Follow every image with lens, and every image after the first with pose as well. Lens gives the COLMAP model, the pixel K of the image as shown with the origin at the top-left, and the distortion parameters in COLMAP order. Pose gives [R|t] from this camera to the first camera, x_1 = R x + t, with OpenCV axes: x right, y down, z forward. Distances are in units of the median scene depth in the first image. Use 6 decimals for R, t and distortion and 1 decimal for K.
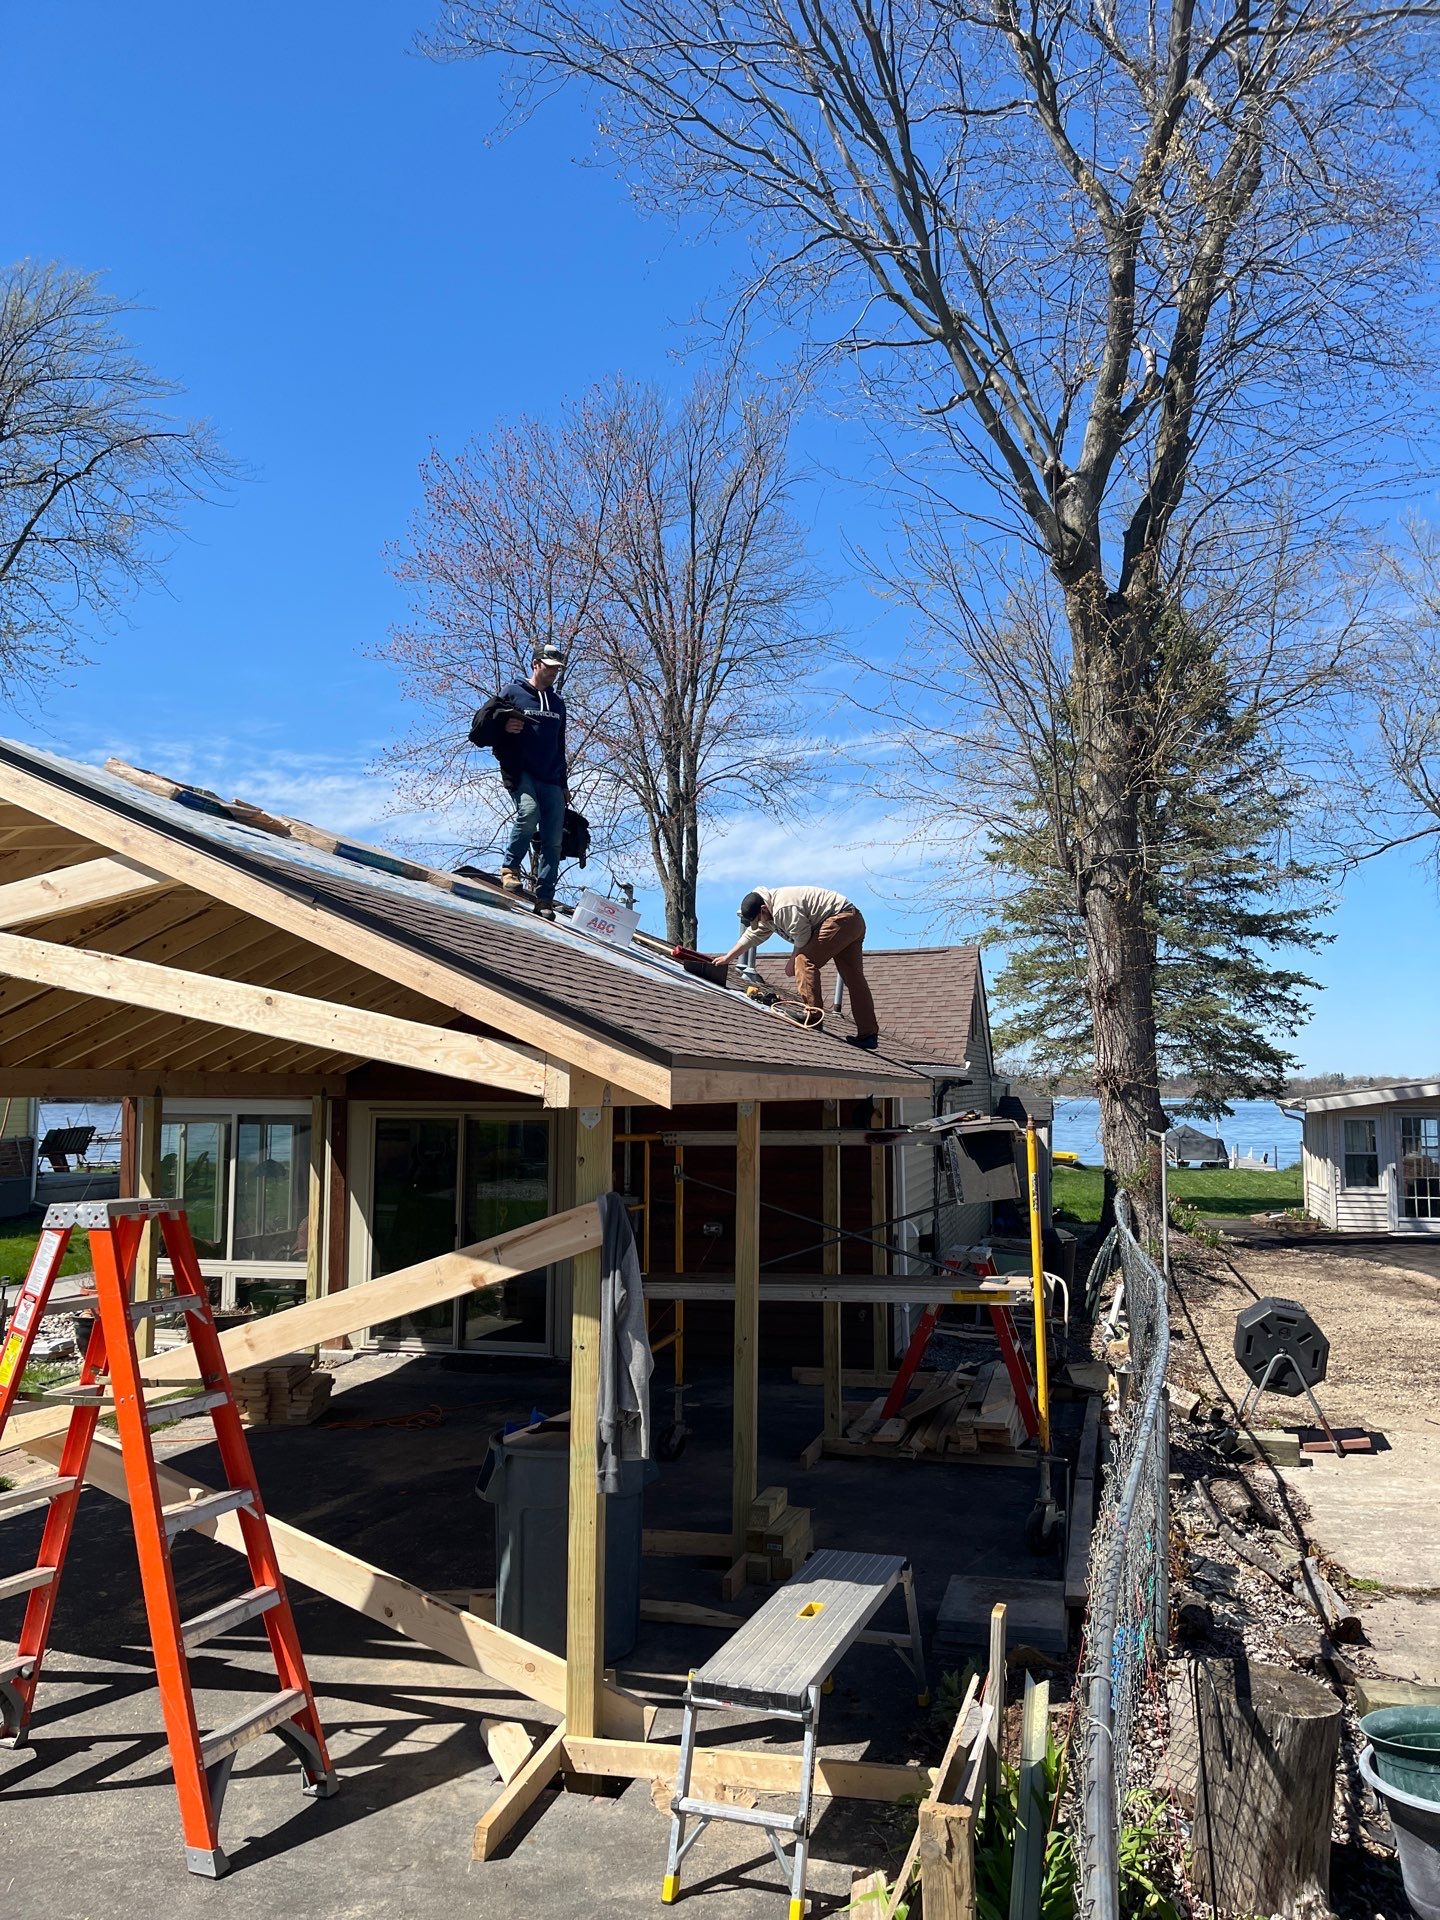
lens RADIAL K [[1430.6, 0, 723.3], [0, 1430.6, 968.6], [0, 0, 1]] dist [0.043864, -0.030164]
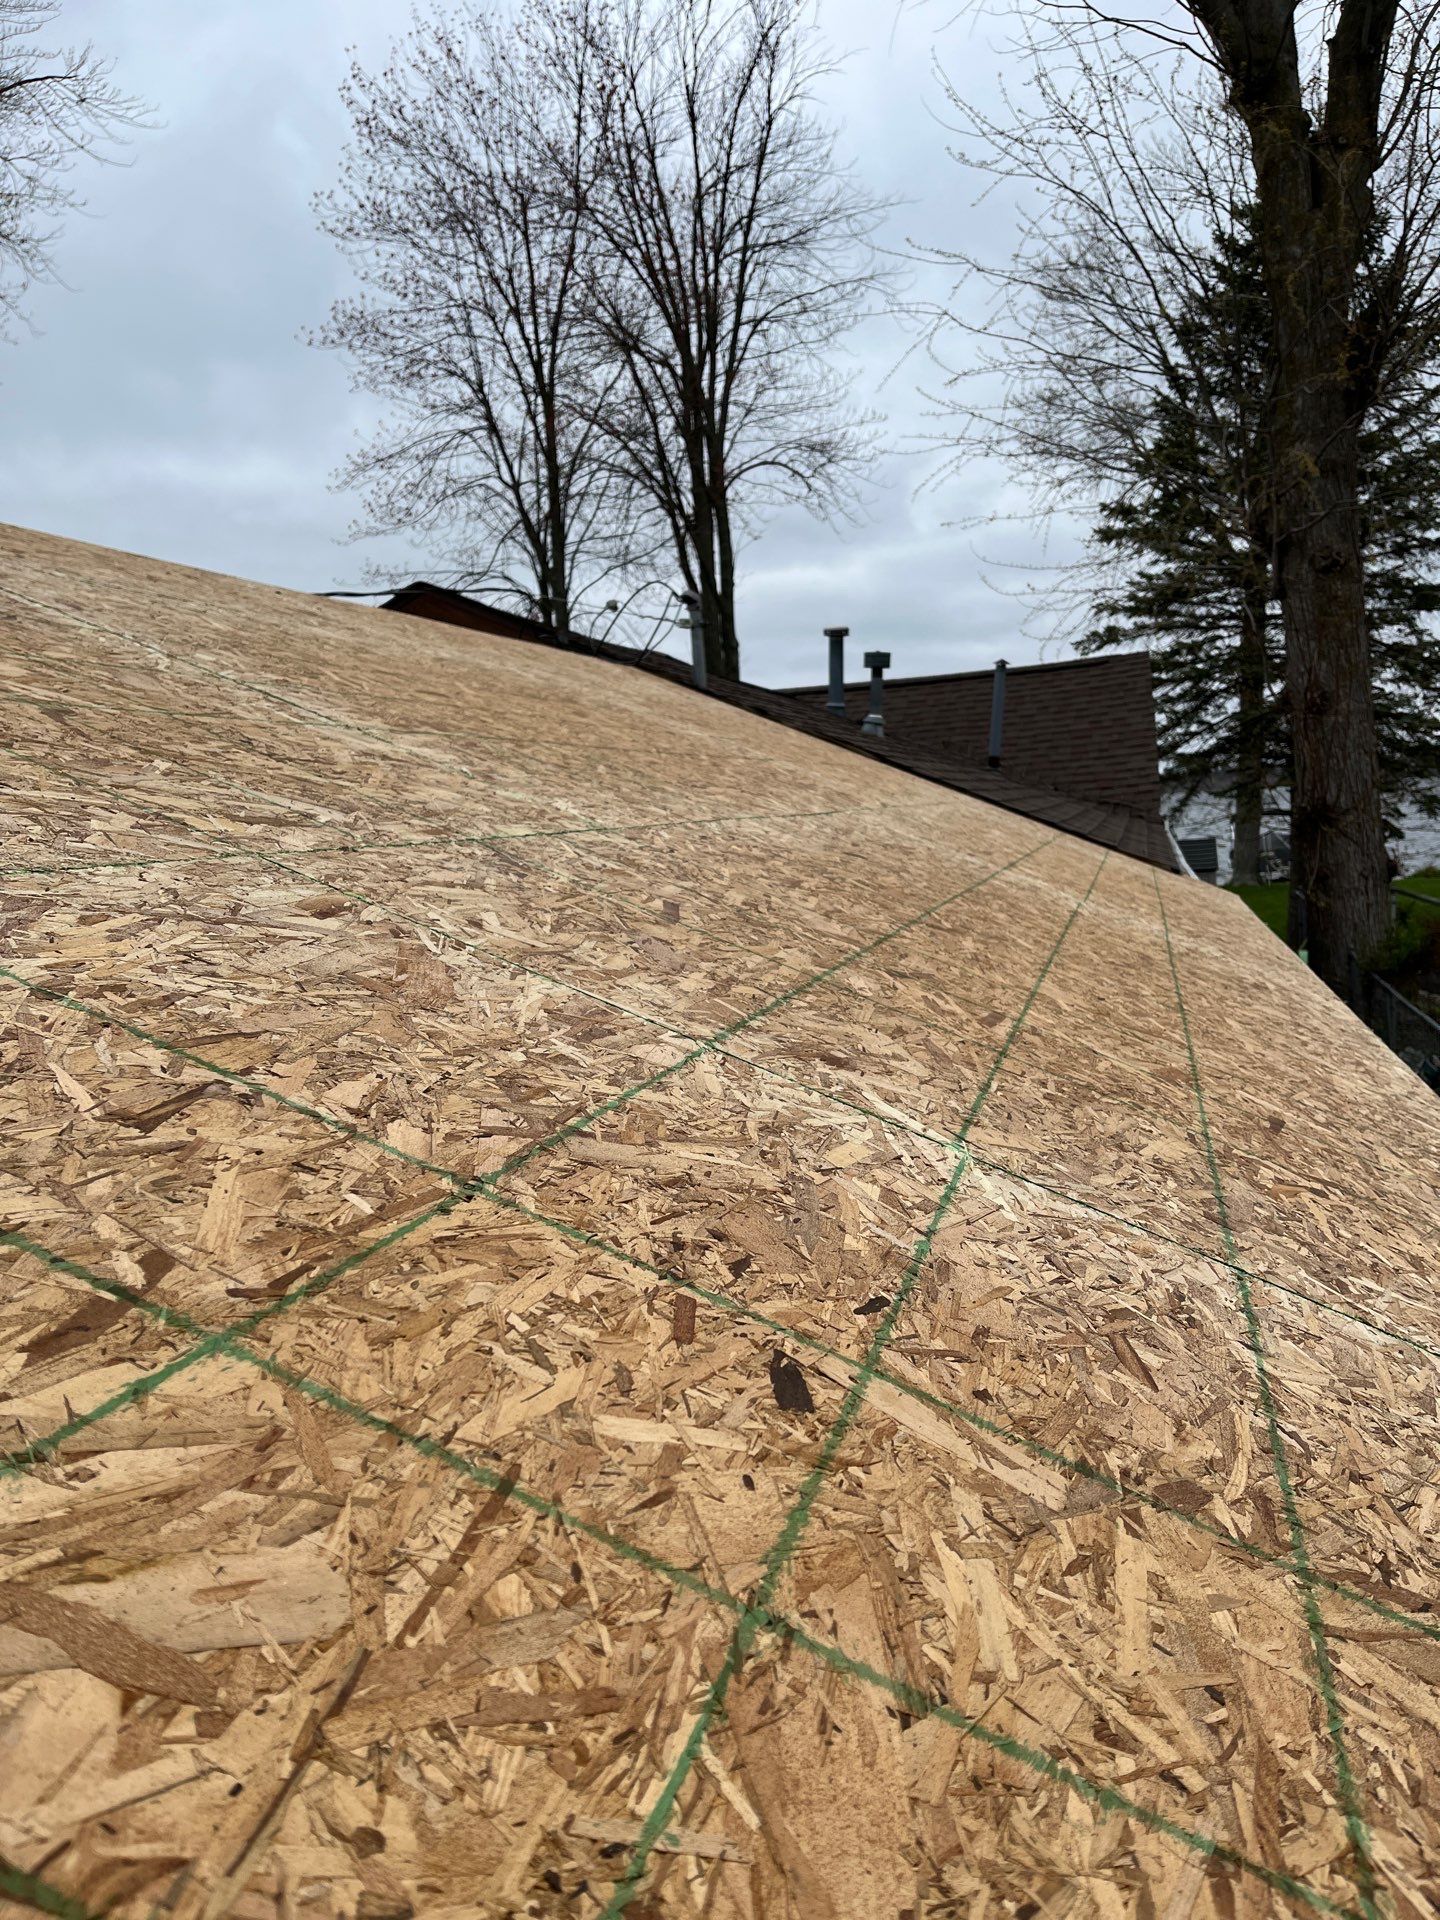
lens RADIAL K [[1430.6, 0, 795.6], [0, 1430.6, 973.4], [0, 0, 1]] dist [0.043864, -0.030164]
pose [[0.997175, -0.074936, 0.005226, -0.005246], [0.072467, 0.977973, 0.195748, -0.007670], [-0.019779, -0.194816, 0.980640, 0.157512]]
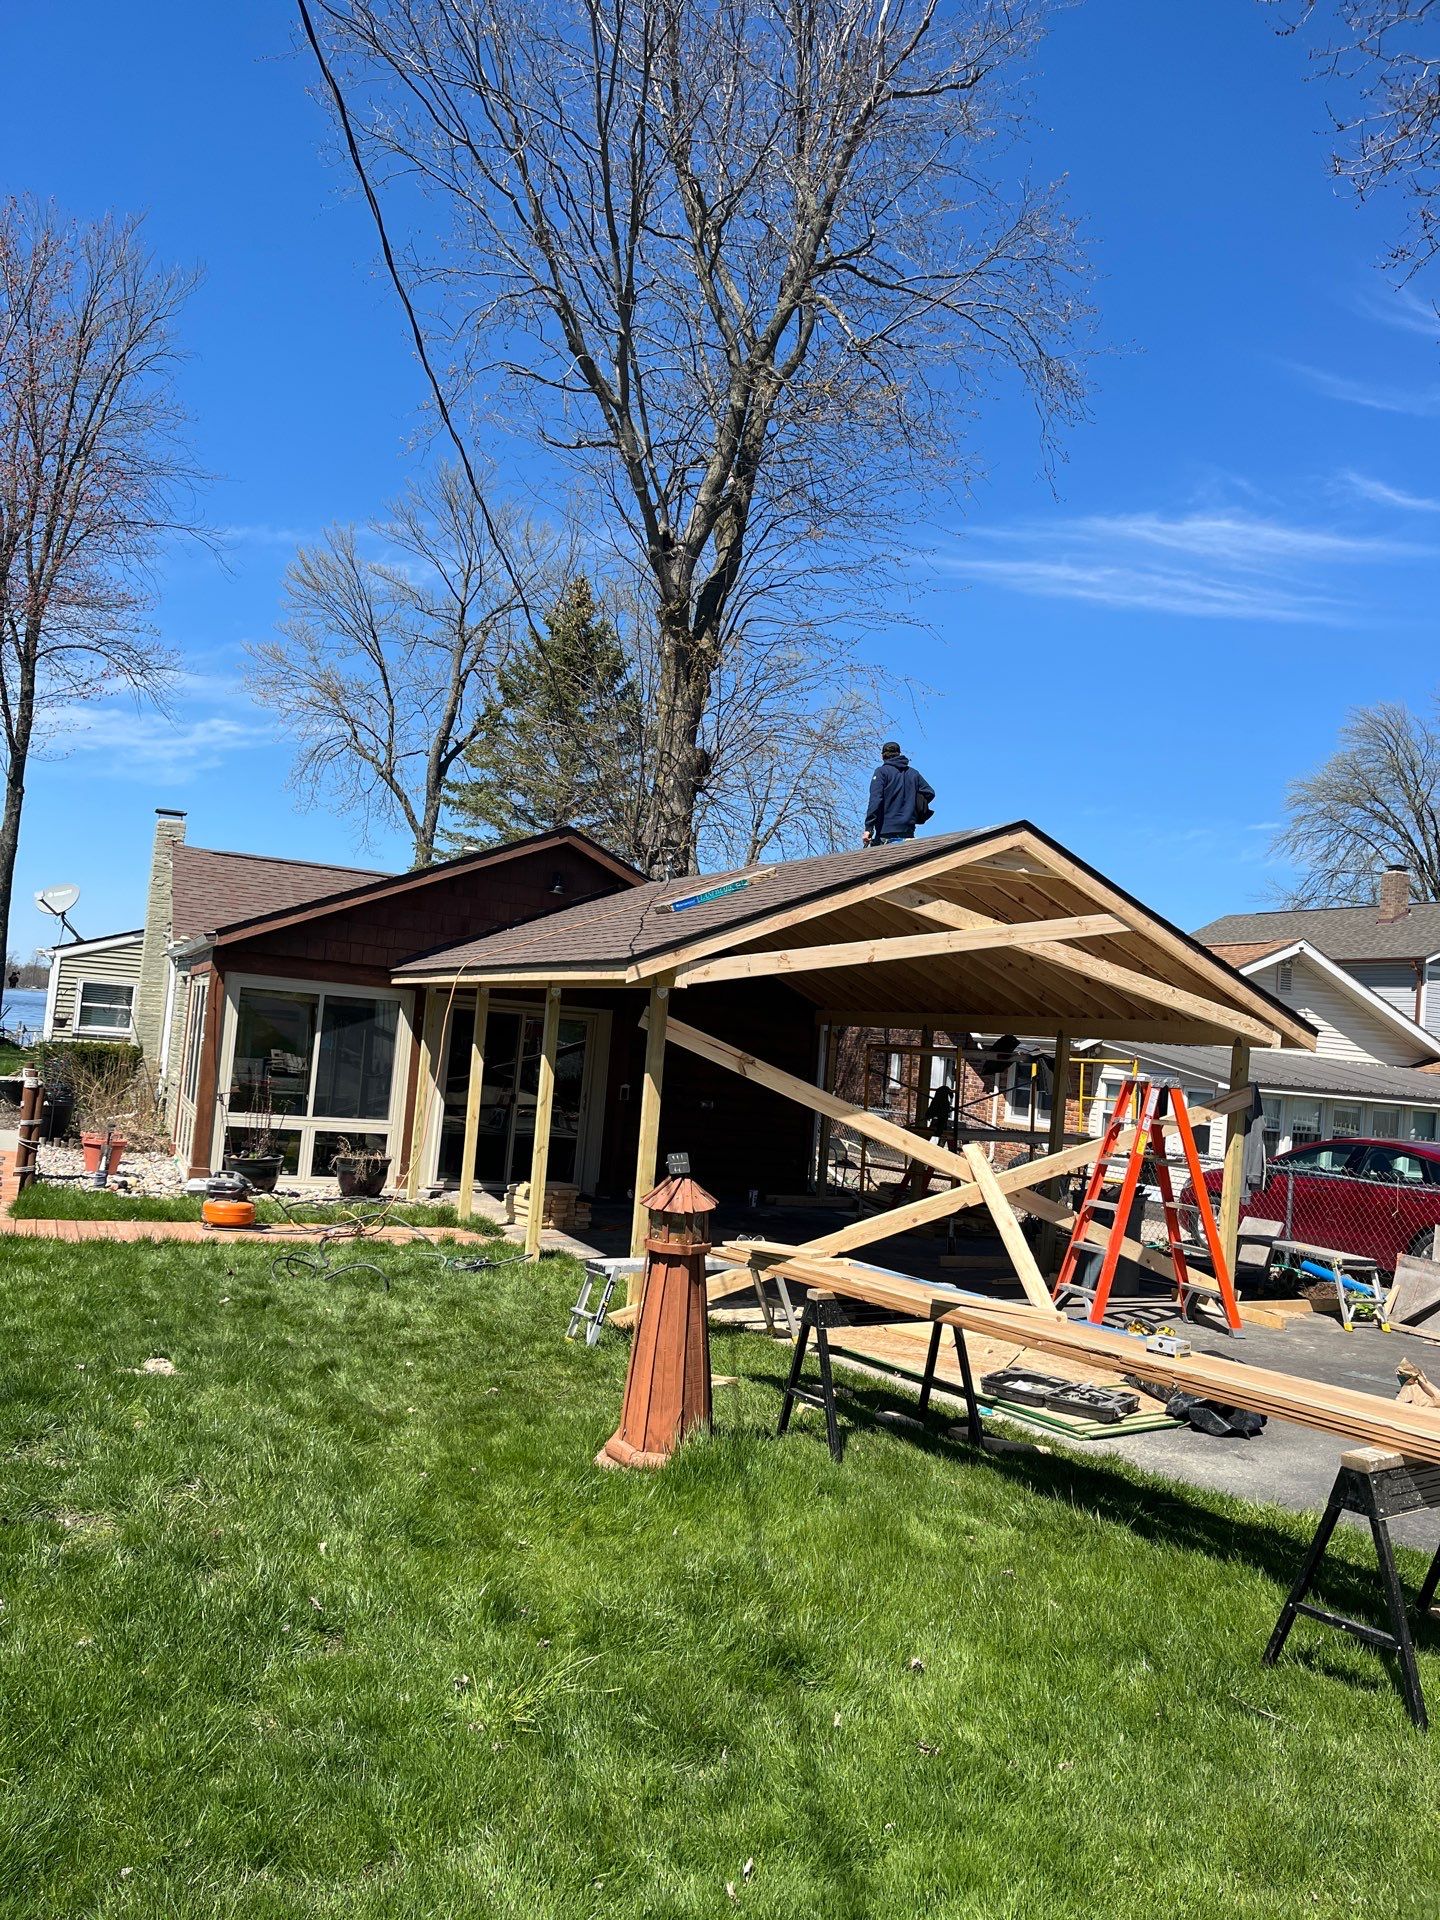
lens RADIAL K [[1430.6, 0, 696.5], [0, 1430.6, 987.1], [0, 0, 1]] dist [0.043864, -0.030164]
pose [[0.786858, 0.086081, 0.611101, -0.354141], [-0.132898, 0.990626, 0.031580, 0.006898], [-0.602654, -0.106063, 0.790923, -0.051275]]
